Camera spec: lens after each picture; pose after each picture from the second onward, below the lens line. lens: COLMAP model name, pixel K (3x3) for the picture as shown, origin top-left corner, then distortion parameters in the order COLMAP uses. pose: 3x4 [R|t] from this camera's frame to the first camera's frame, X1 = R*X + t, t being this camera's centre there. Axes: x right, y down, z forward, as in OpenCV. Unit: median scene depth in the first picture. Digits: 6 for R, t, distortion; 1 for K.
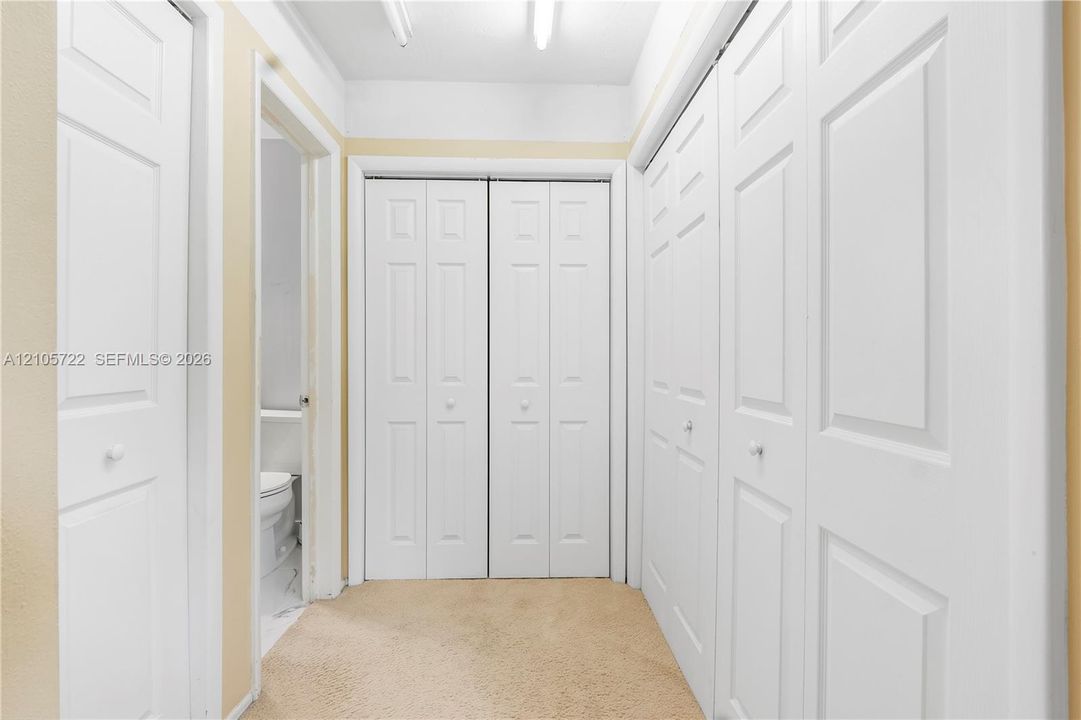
lens RADIAL K [[499.1, 0, 541.2], [0, 499.1, 357.0], [0, 0, 1]] dist [-0.005995, 0.000821]
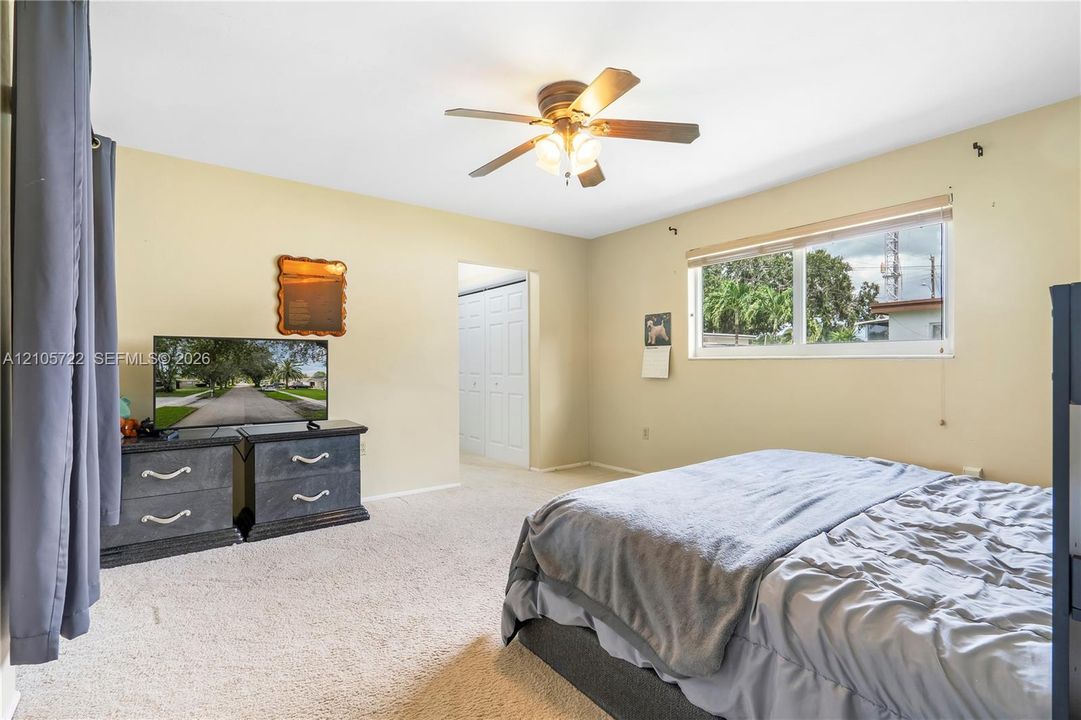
lens RADIAL K [[499.1, 0, 542.1], [0, 499.1, 362.2], [0, 0, 1]] dist [-0.005995, 0.000821]
pose [[0.823732, -0.000073, 0.566980, -2.224035], [0.000943, 0.999999, -0.001242, -0.009788], [-0.566979, 0.001558, 0.823731, -3.703691]]
